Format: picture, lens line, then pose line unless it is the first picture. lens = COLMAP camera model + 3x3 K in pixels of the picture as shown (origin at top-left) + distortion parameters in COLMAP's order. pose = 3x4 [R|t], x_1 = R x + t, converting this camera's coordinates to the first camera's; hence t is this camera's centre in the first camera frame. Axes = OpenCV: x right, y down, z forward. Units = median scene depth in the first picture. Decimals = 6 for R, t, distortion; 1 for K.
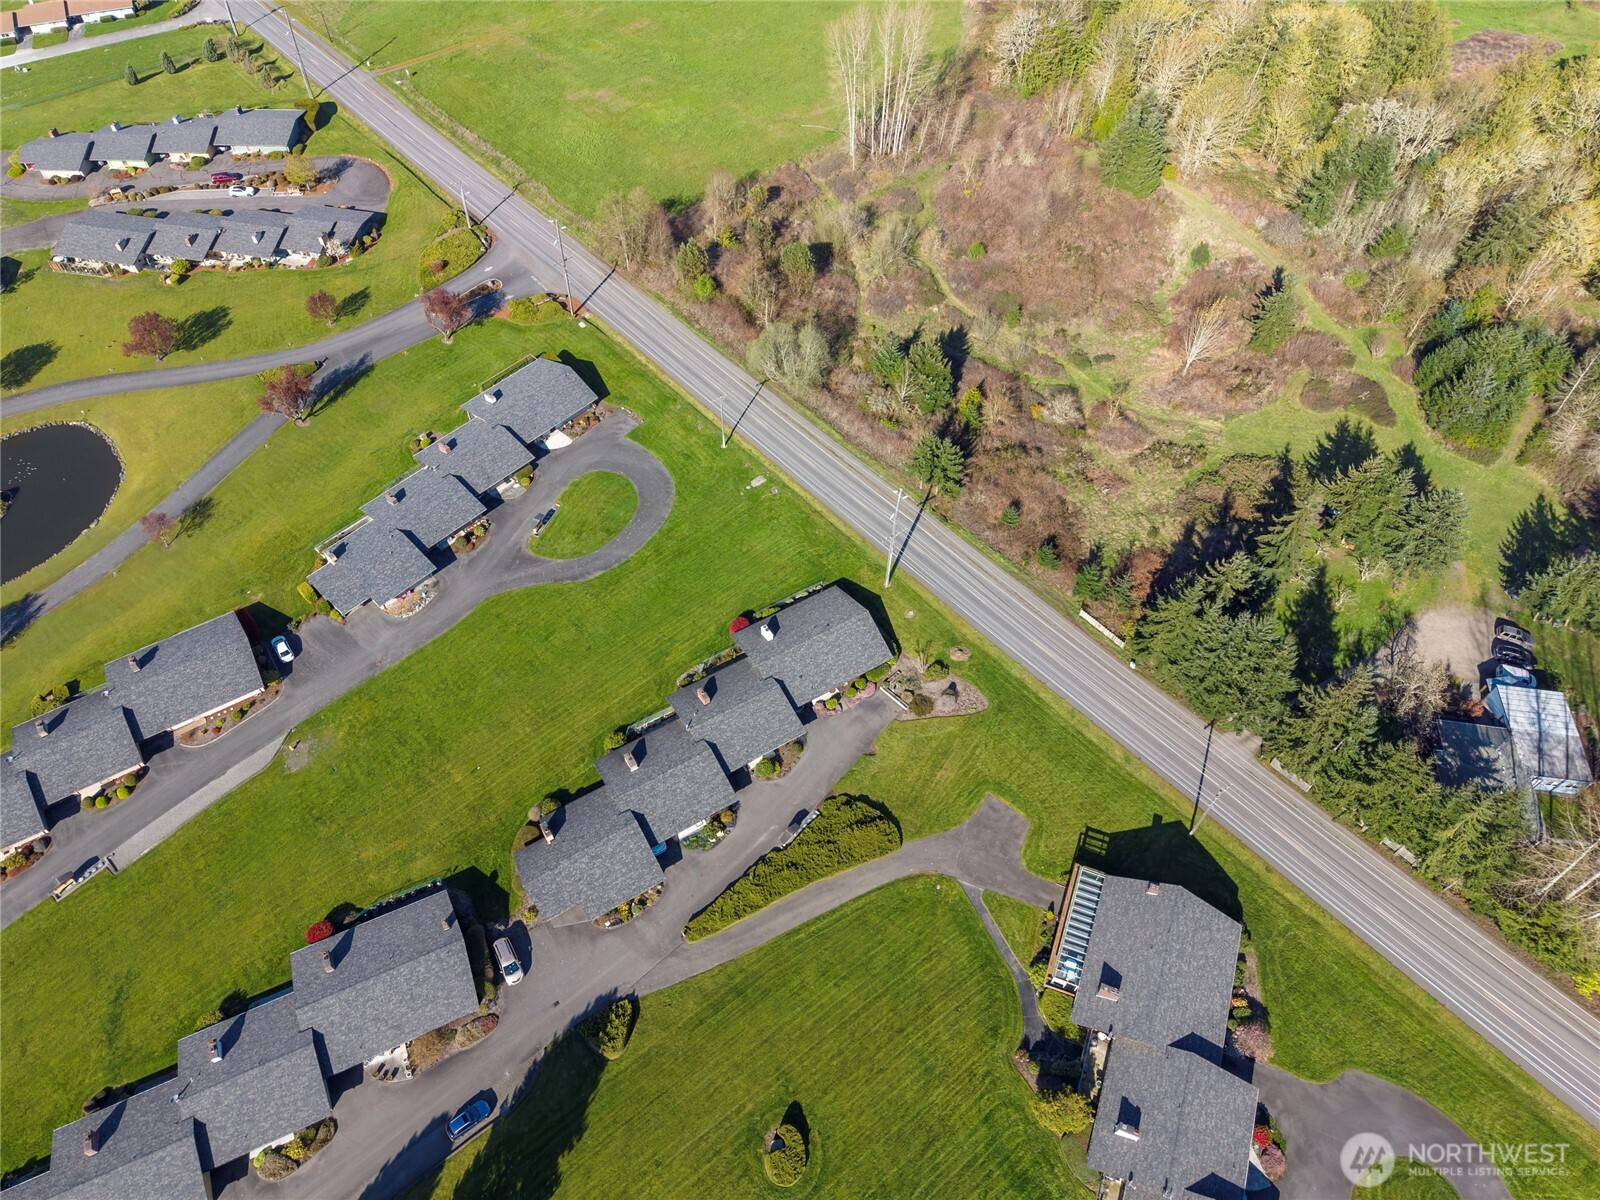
lens RADIAL K [[1073.2, 0, 800.0], [0, 1073.2, 600.0], [0, 0, 1]] dist [0.041779, -0.047593]
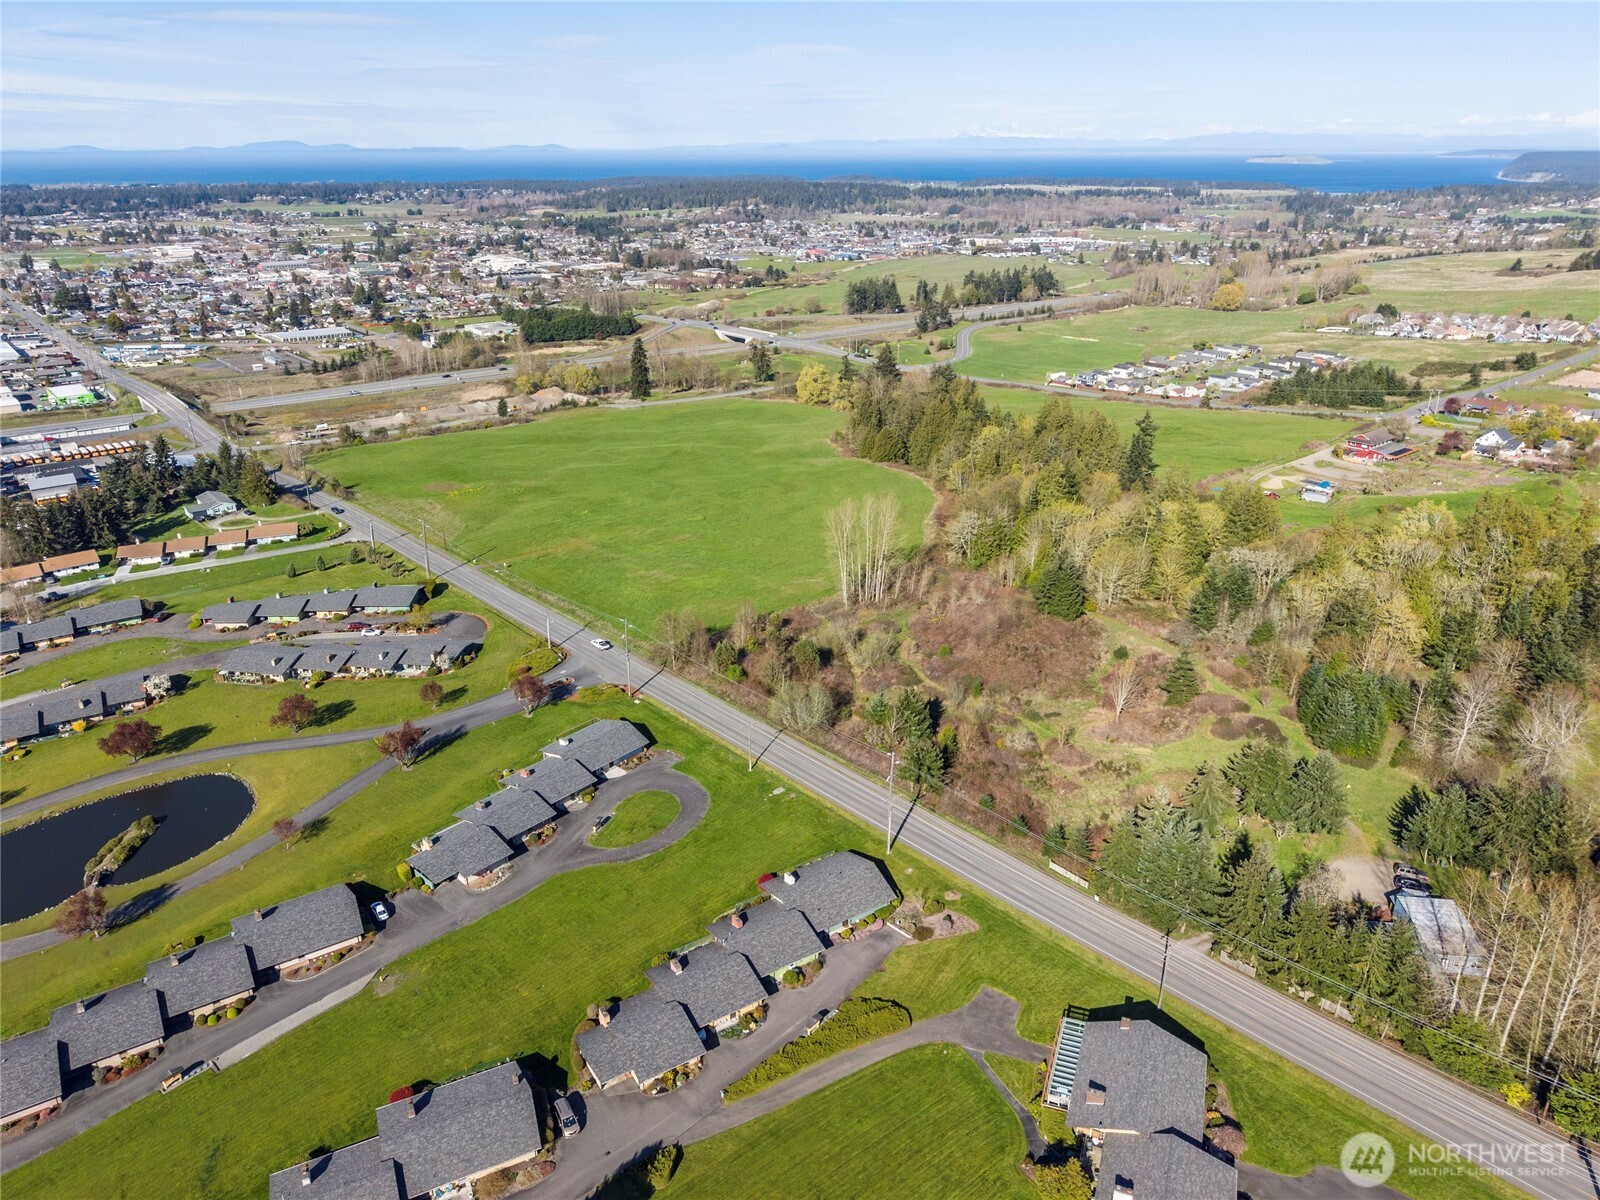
lens RADIAL K [[1073.2, 0, 800.0], [0, 1073.2, 600.0], [0, 0, 1]] dist [0.041779, -0.047593]
pose [[0.999839, -0.017213, 0.004973, -0.017871], [0.017428, 0.869961, -0.492813, 0.319638], [0.004157, 0.492821, 0.870121, -0.182752]]
